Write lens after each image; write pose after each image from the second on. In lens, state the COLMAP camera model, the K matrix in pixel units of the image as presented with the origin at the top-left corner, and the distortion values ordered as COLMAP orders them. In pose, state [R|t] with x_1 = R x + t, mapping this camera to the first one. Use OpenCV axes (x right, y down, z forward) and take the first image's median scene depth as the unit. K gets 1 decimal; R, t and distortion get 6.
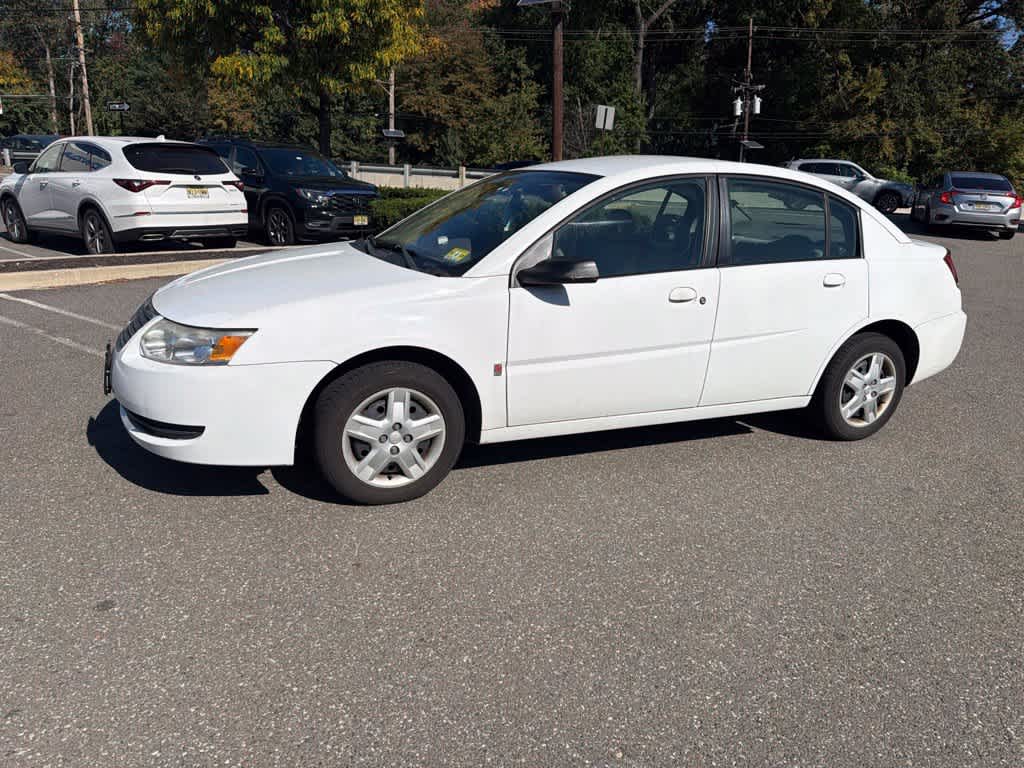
lens RADIAL K [[731.4, 0, 509.0], [0, 731.4, 385.4], [0, 0, 1]] dist [0.011583, -0.010522]
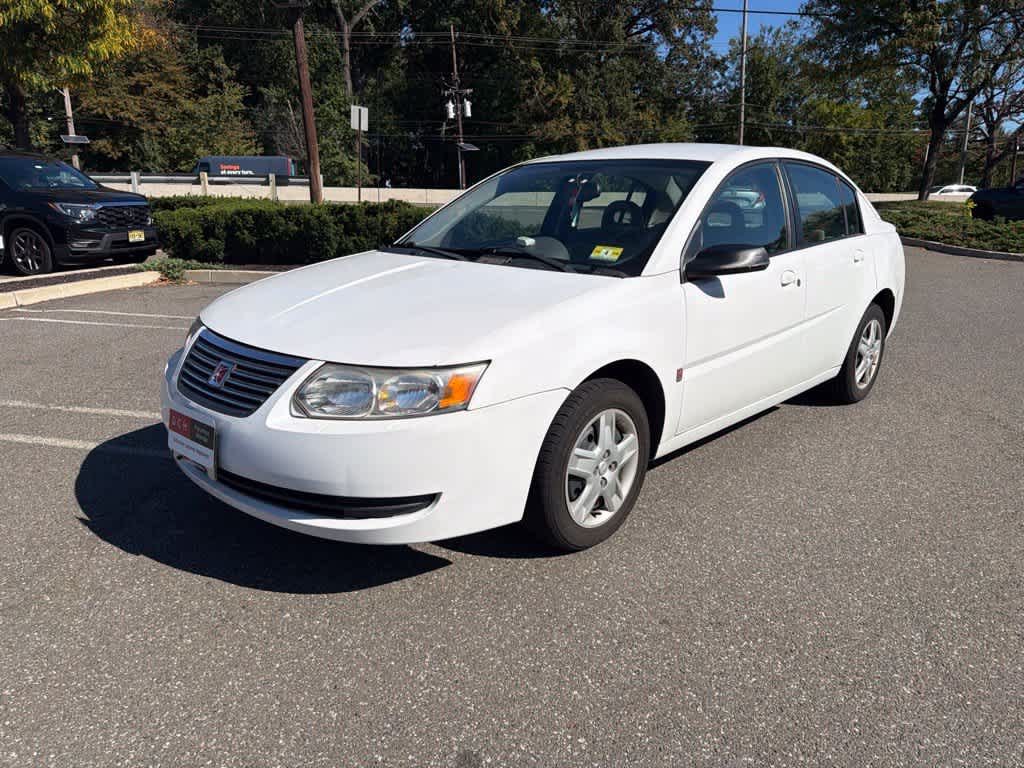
lens RADIAL K [[723.0, 0, 505.0], [0, 723.0, 396.3], [0, 0, 1]] dist [0.009581, -0.013637]
pose [[0.926062, -0.137856, 0.351290, -0.034522], [0.133567, 0.990366, 0.036541, -0.003679], [-0.352943, 0.013081, 0.935553, 0.015024]]
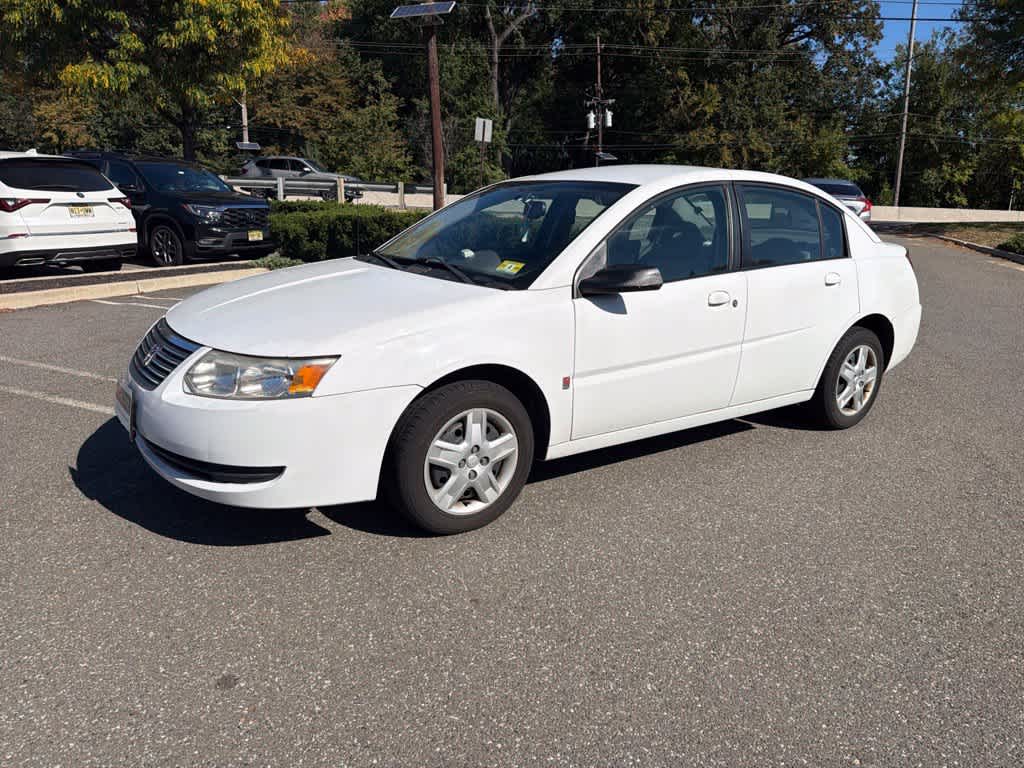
lens RADIAL K [[727.5, 0, 507.1], [0, 727.5, 381.0], [0, 0, 1]] dist [0.009989, -0.010905]
pose [[0.981877, -0.063014, 0.178734, -0.017136], [0.066339, 0.997717, -0.012680, -0.001101], [-0.177527, 0.024308, 0.983816, 0.003757]]
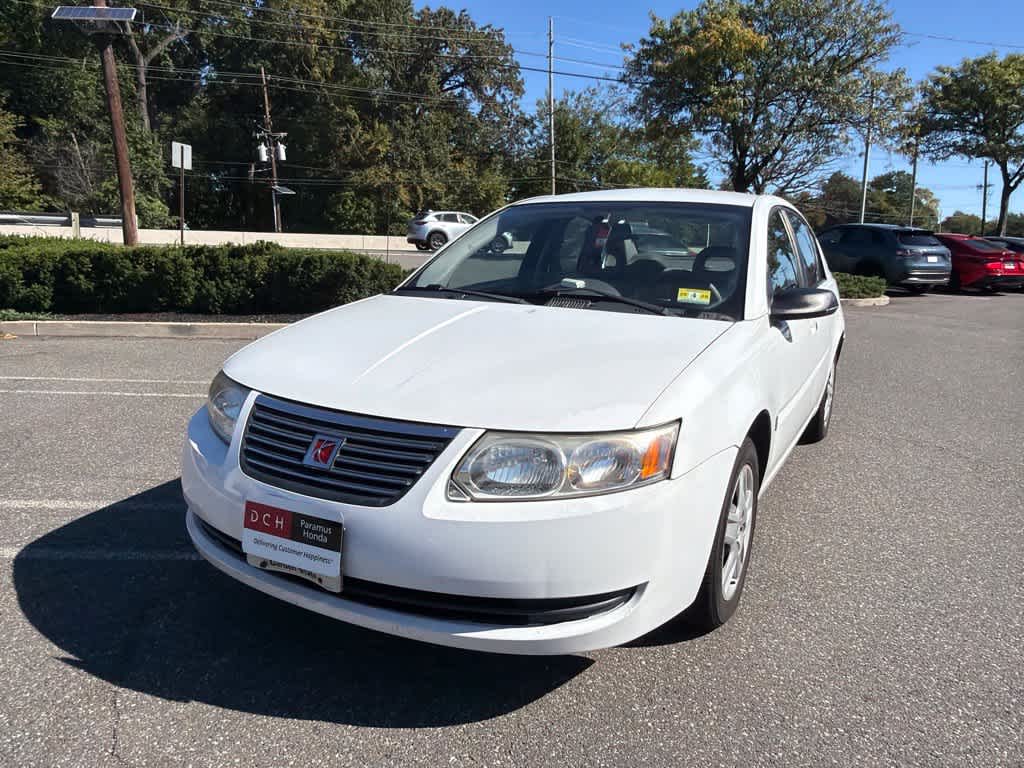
lens RADIAL K [[731.4, 0, 509.0], [0, 731.4, 385.4], [0, 0, 1]] dist [0.011583, -0.010522]
pose [[0.799331, -0.139849, 0.584390, -0.049302], [0.173607, 0.984813, -0.001788, -0.007640], [-0.575265, 0.102883, 0.811471, 0.030308]]
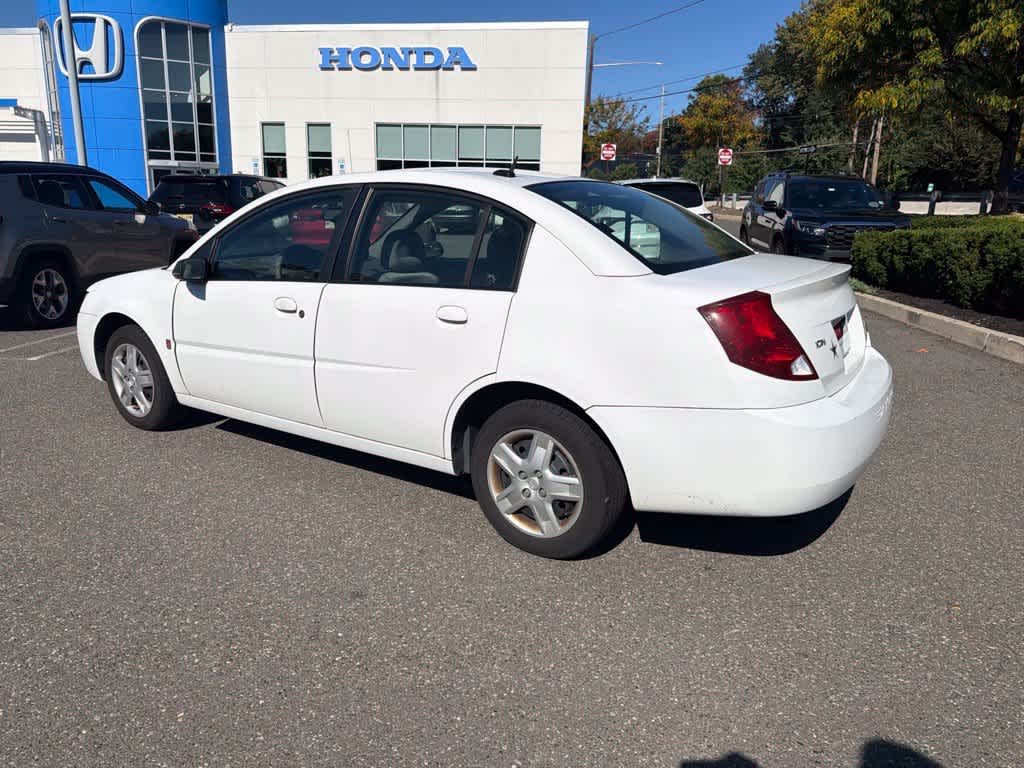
lens RADIAL K [[734.7, 0, 508.7], [0, 734.7, 375.0], [0, 0, 1]] dist [0.003748, 0.000009]
pose [[0.536099, 0.163917, -0.828087, 0.088245], [-0.218344, 0.974510, 0.051546, -0.010569], [0.815428, 0.153173, 0.558224, 0.049901]]
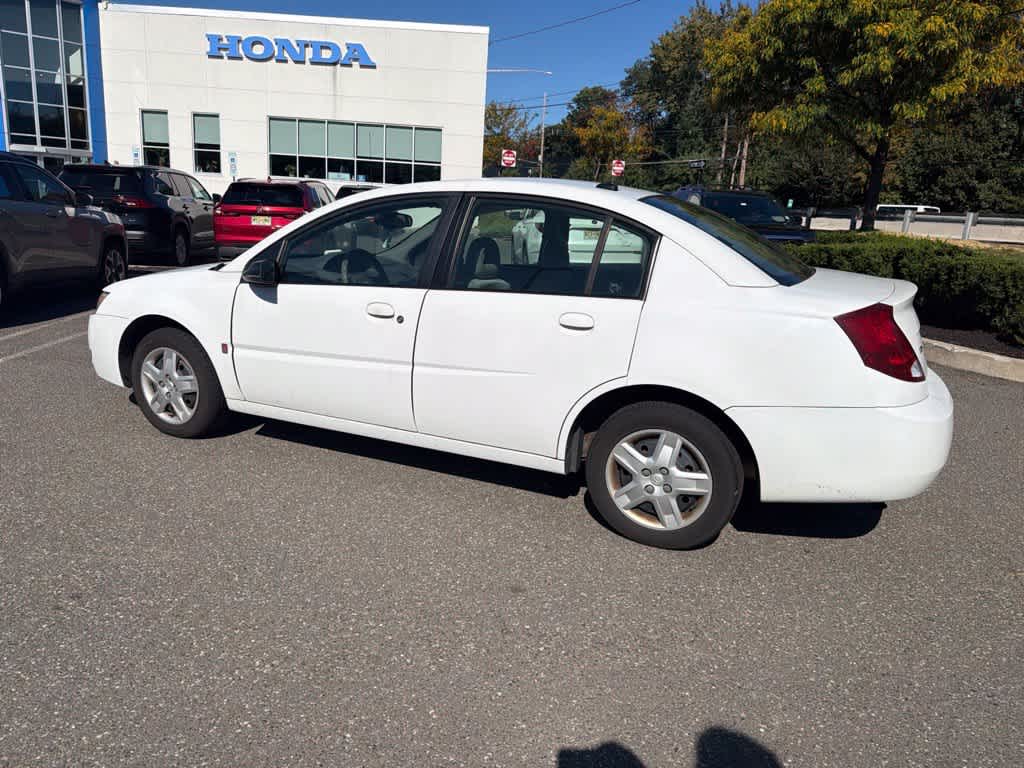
lens RADIAL K [[731.4, 0, 509.0], [0, 731.4, 385.4], [0, 0, 1]] dist [0.011583, -0.010522]
pose [[0.665658, 0.168412, -0.727006, 0.077771], [-0.218767, 0.975440, 0.025656, -0.006237], [0.713471, 0.141967, 0.686152, 0.032439]]
